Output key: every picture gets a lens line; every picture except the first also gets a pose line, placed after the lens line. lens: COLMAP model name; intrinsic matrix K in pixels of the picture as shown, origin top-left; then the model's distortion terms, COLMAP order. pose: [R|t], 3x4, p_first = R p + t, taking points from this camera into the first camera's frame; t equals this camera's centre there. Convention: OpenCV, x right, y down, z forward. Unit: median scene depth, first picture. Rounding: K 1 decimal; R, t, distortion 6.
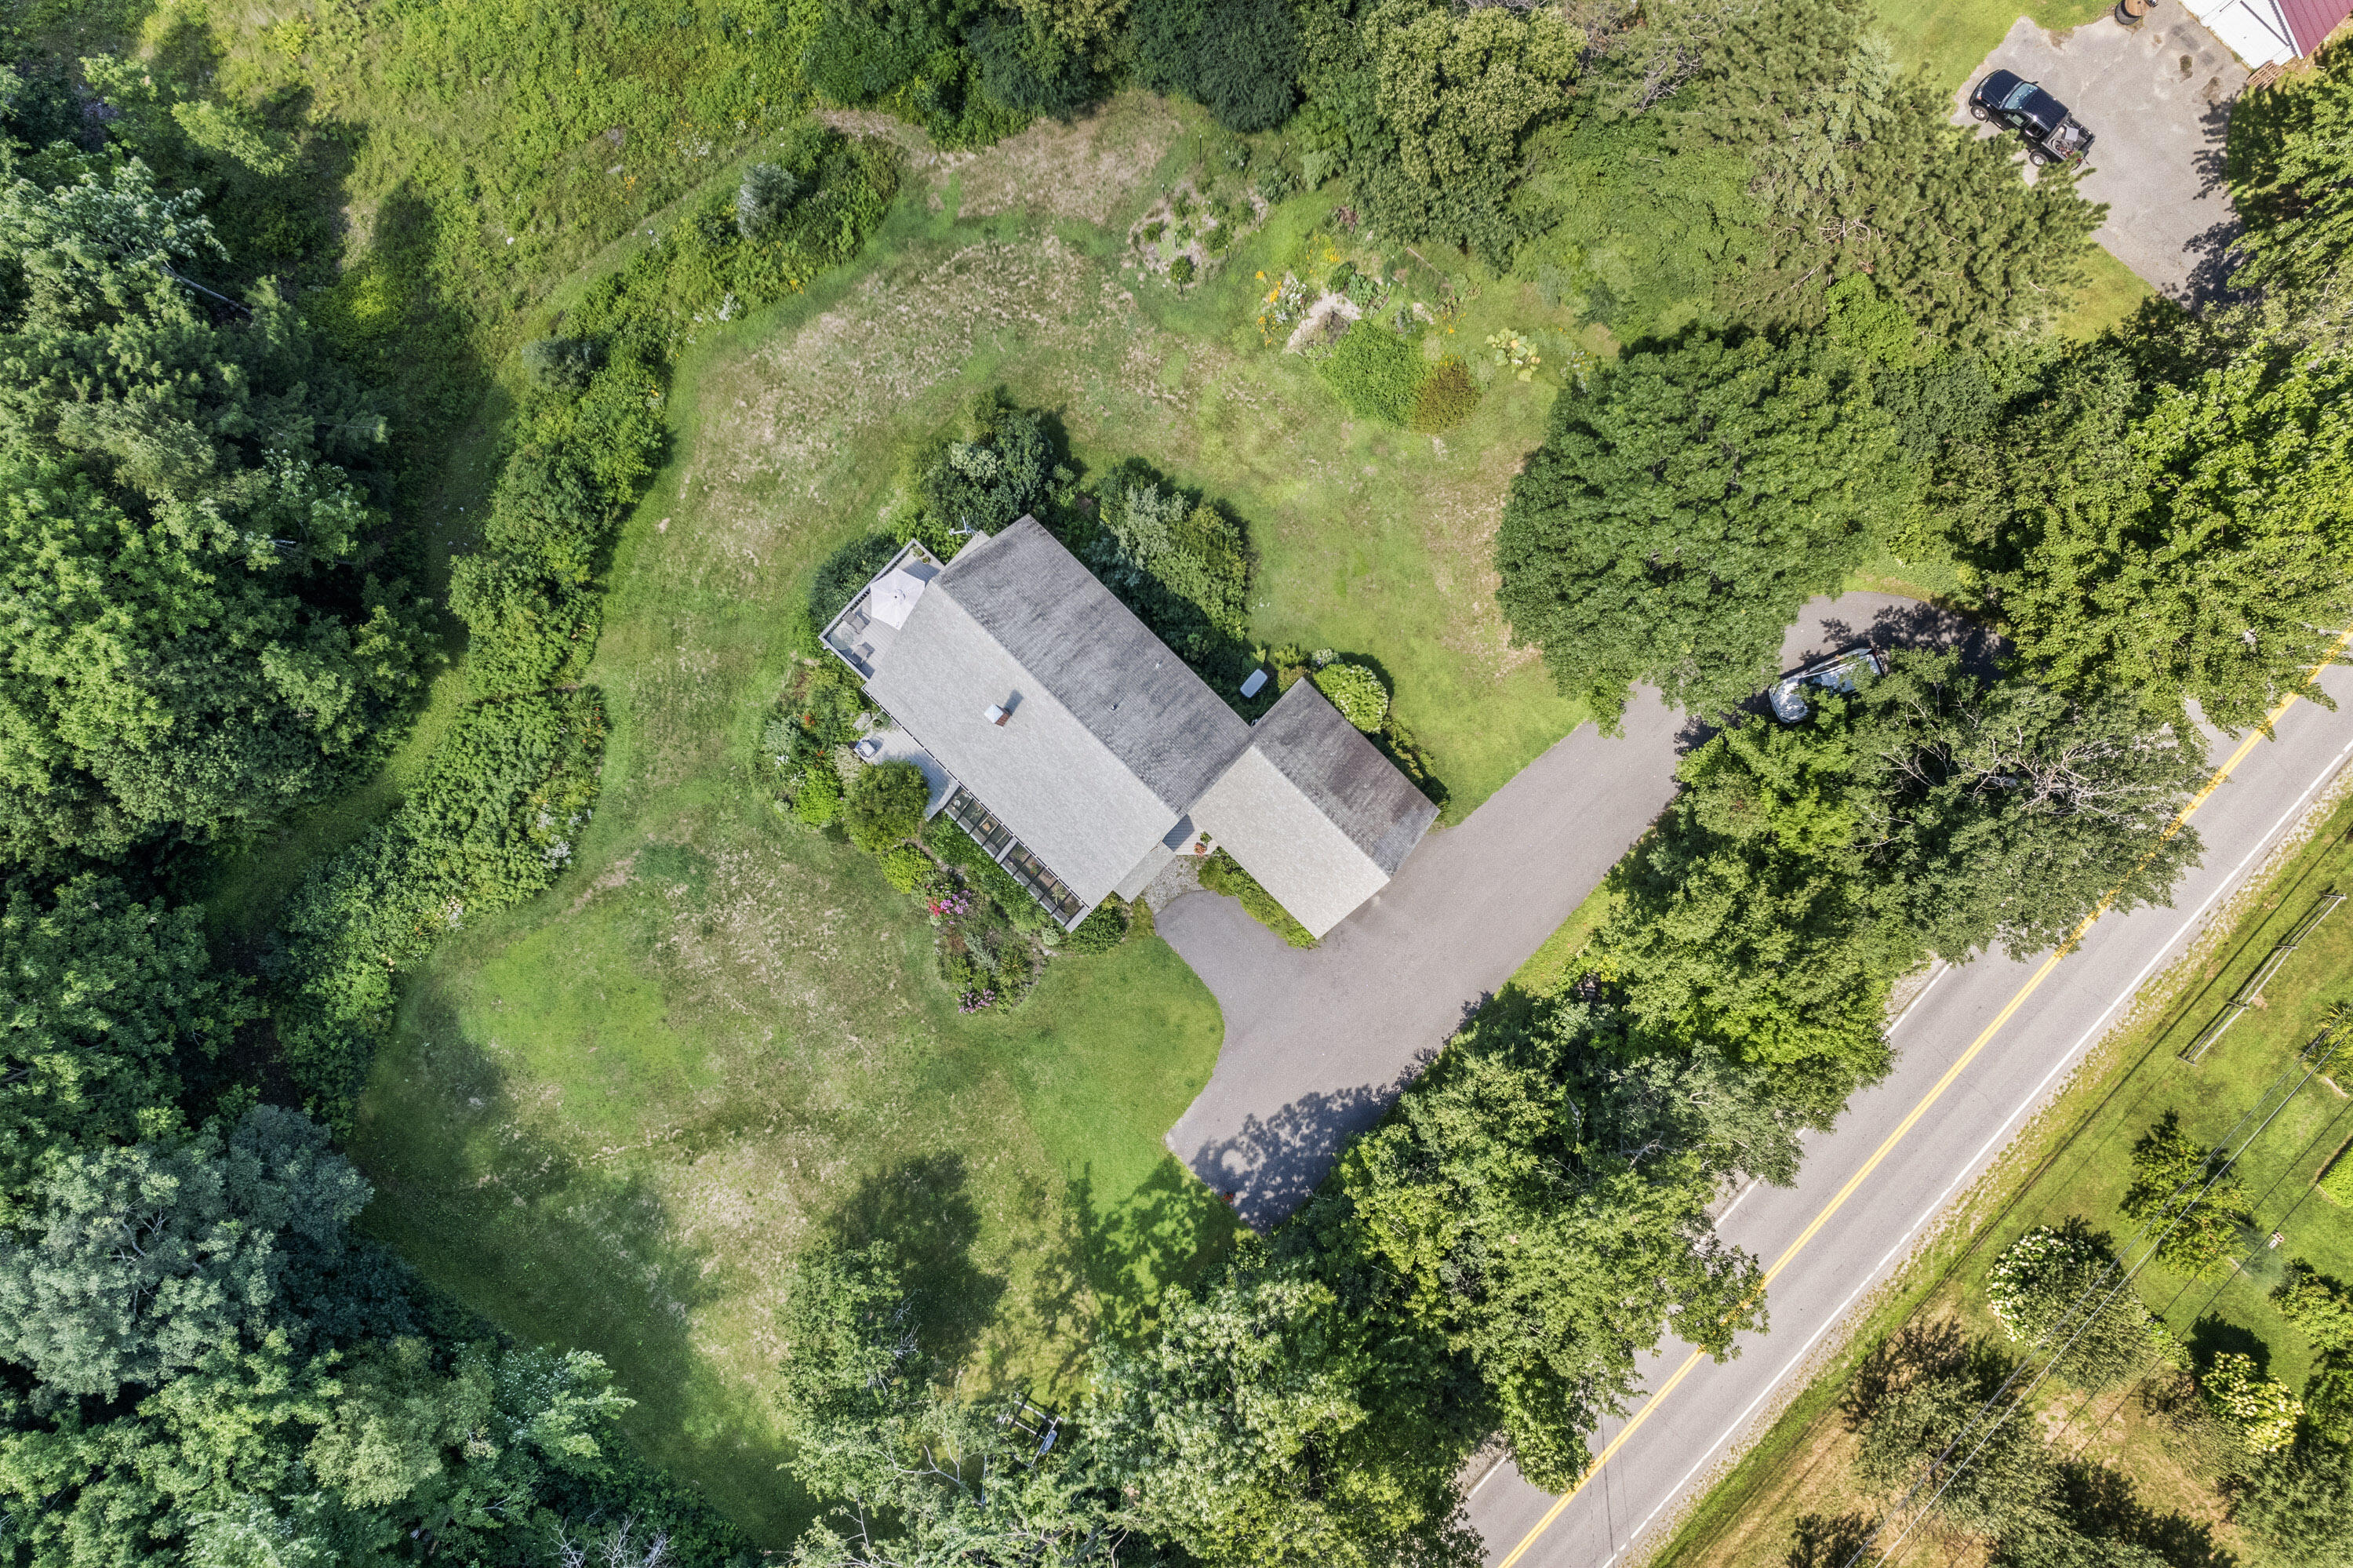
lens RADIAL K [[1498.0, 0, 1190.4], [0, 1498.0, 797.0], [0, 0, 1]] dist [-0.076653, 0.068495]
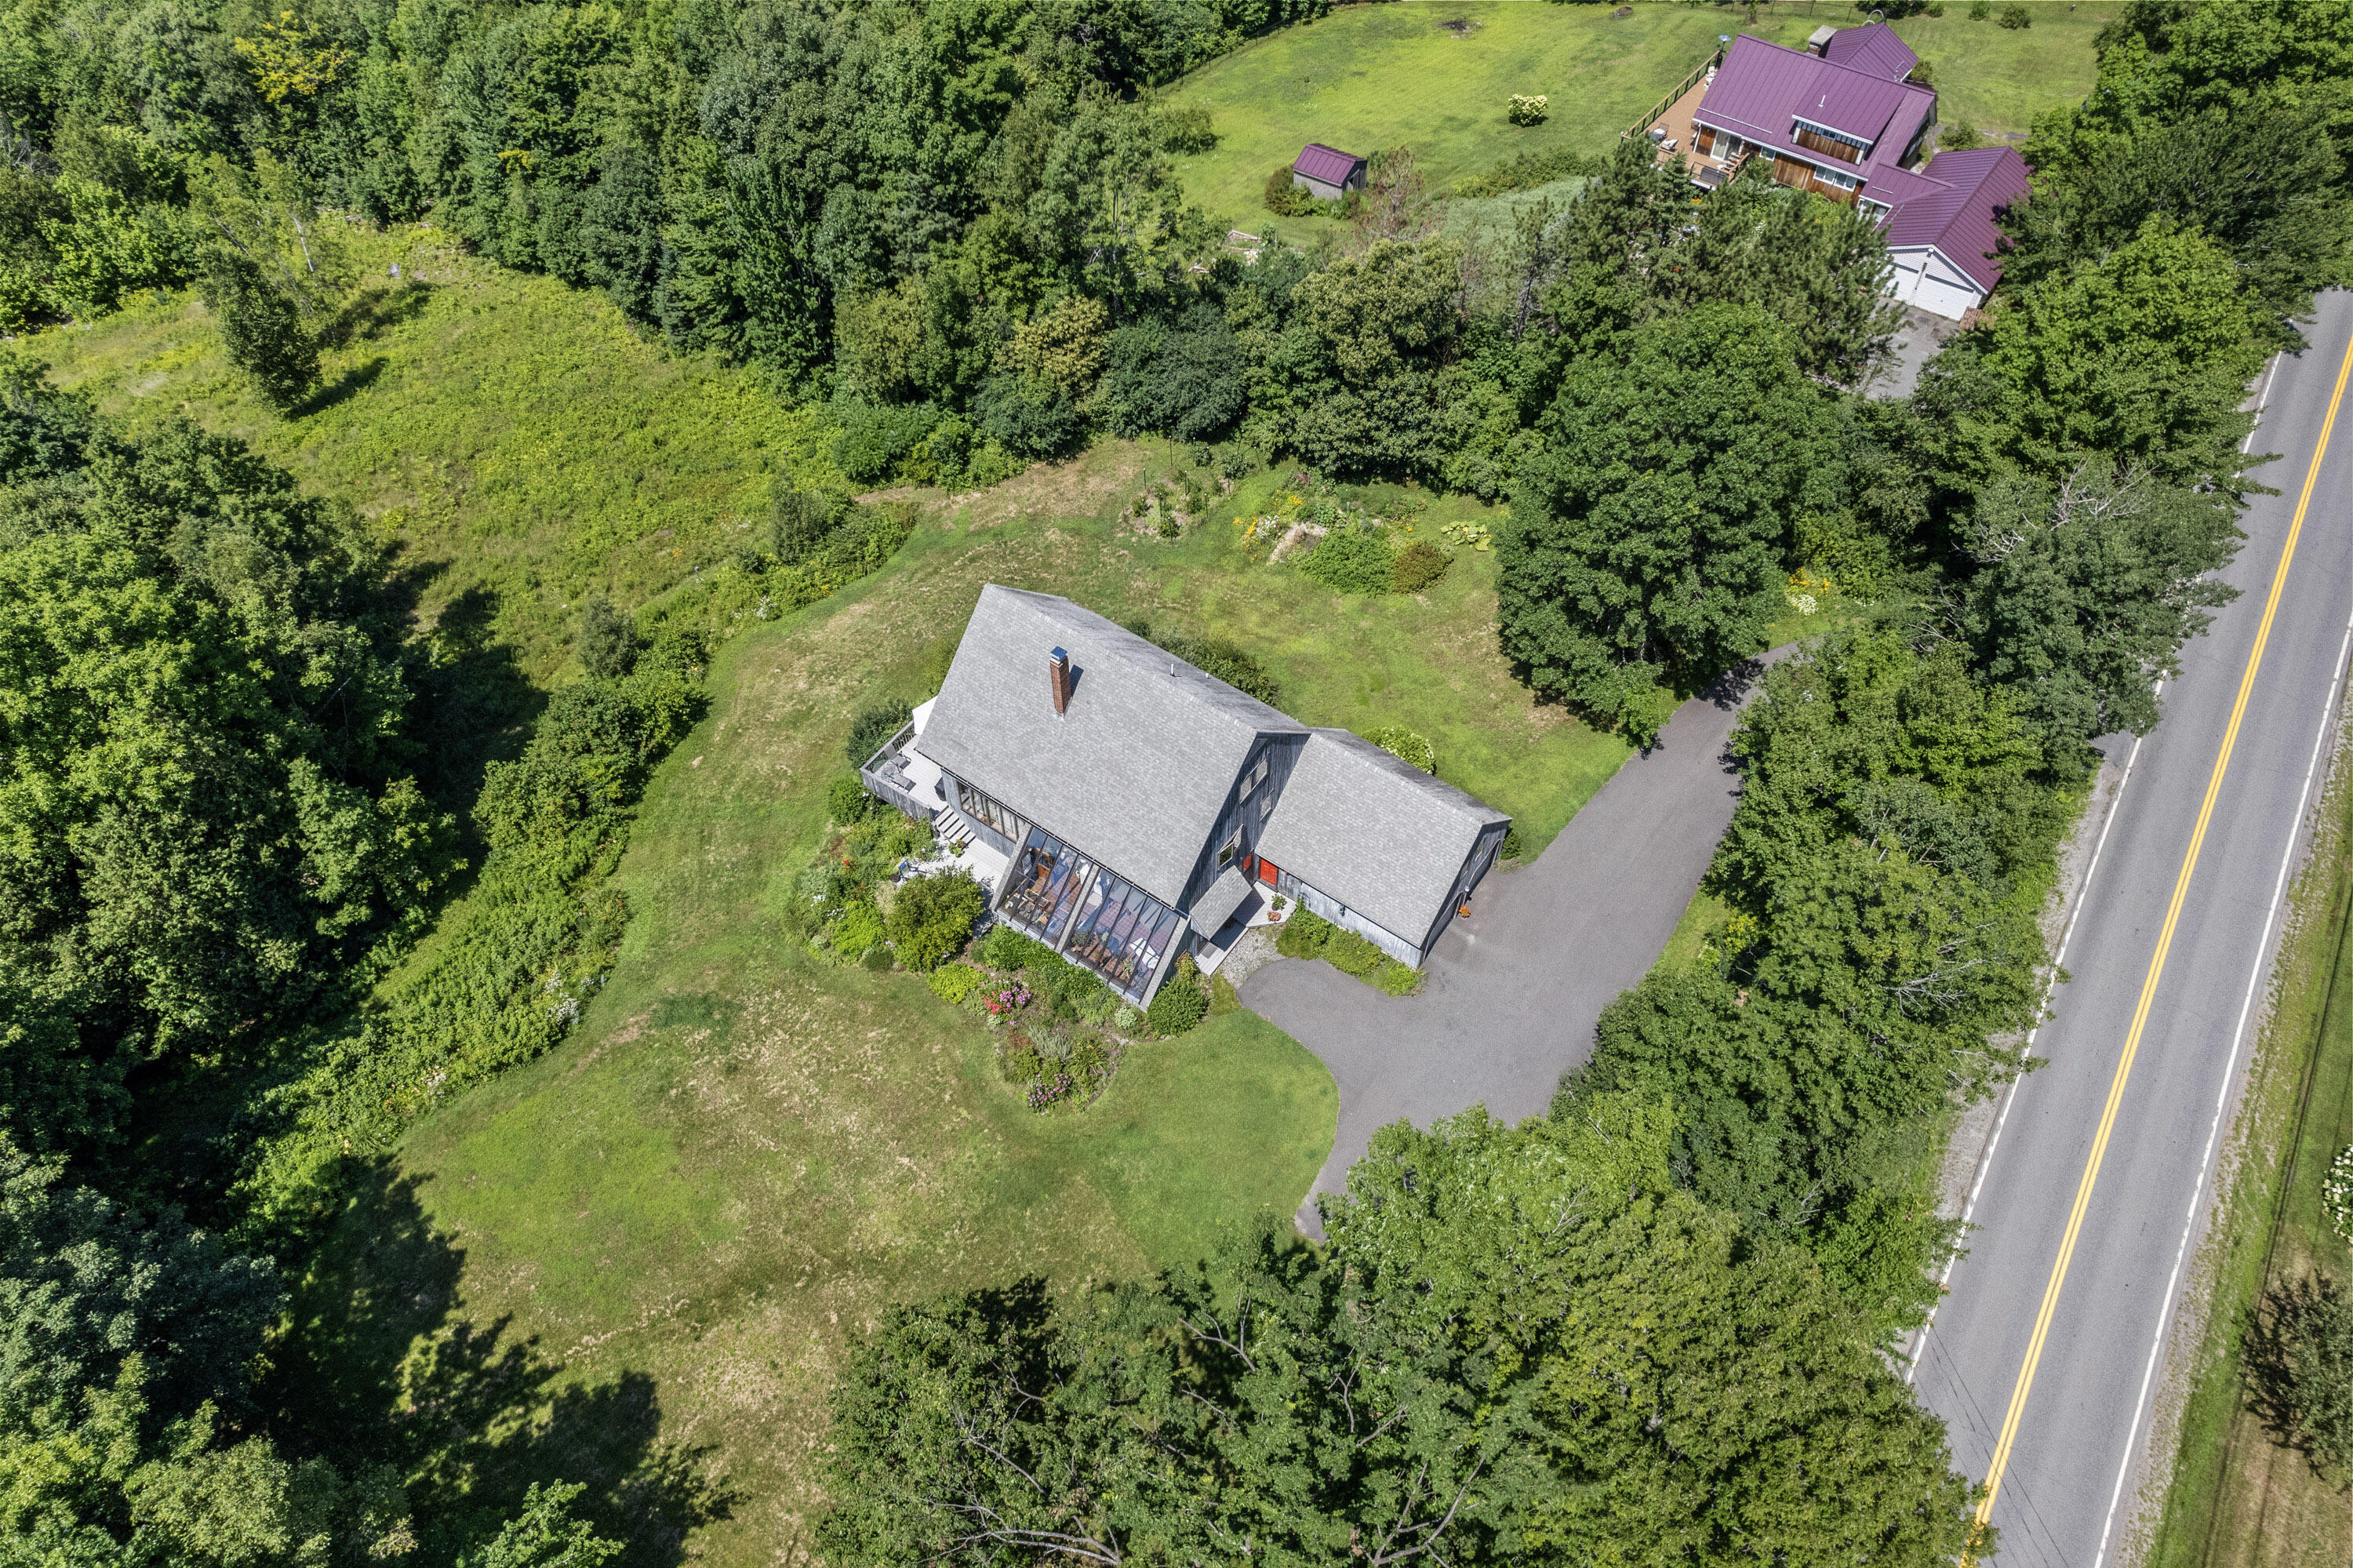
lens RADIAL K [[1498.0, 0, 1190.4], [0, 1498.0, 797.0], [0, 0, 1]] dist [-0.076653, 0.068495]
pose [[0.989860, -0.111132, 0.088467, -0.117986], [0.142013, 0.787465, -0.599777, 0.522081], [-0.003011, 0.606258, 0.795262, 0.210911]]
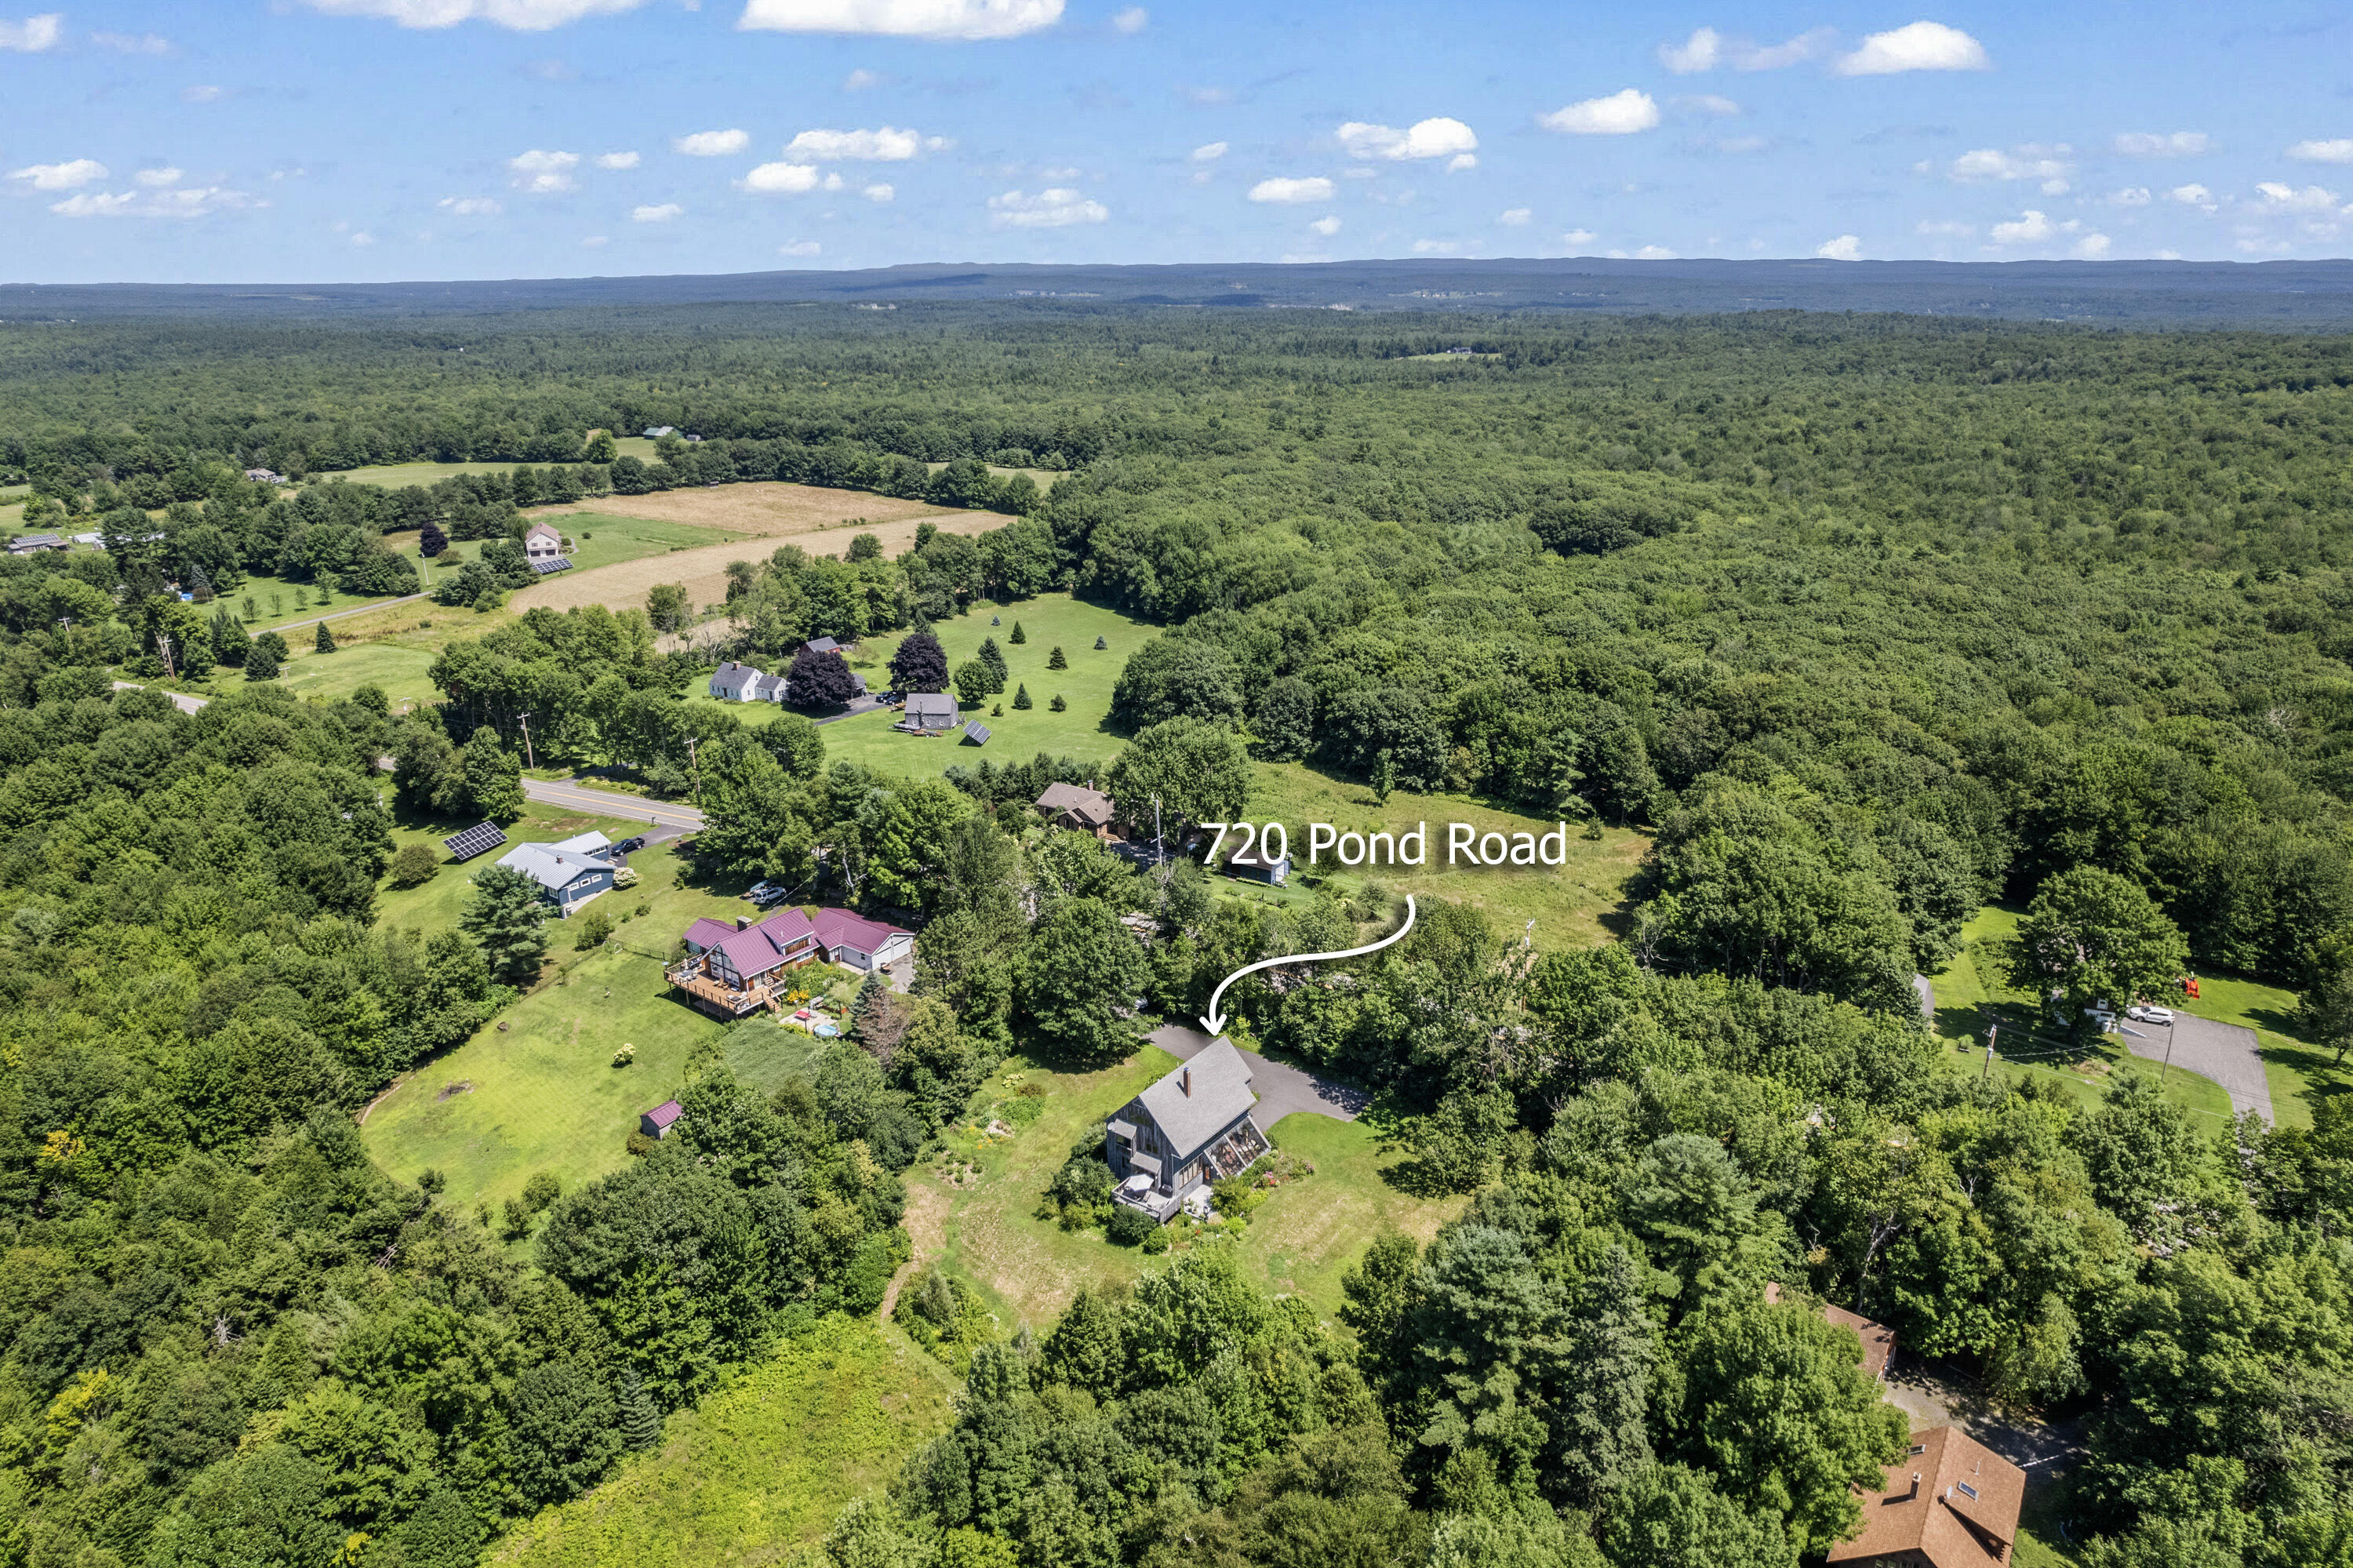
lens RADIAL K [[1498.0, 0, 1190.4], [0, 1498.0, 797.0], [0, 0, 1]] dist [-0.076653, 0.068495]
pose [[-0.144333, -0.332659, 0.931937, -2.034688], [0.989523, -0.051764, 0.134774, -0.318801], [0.003407, 0.941625, 0.336645, -0.303881]]
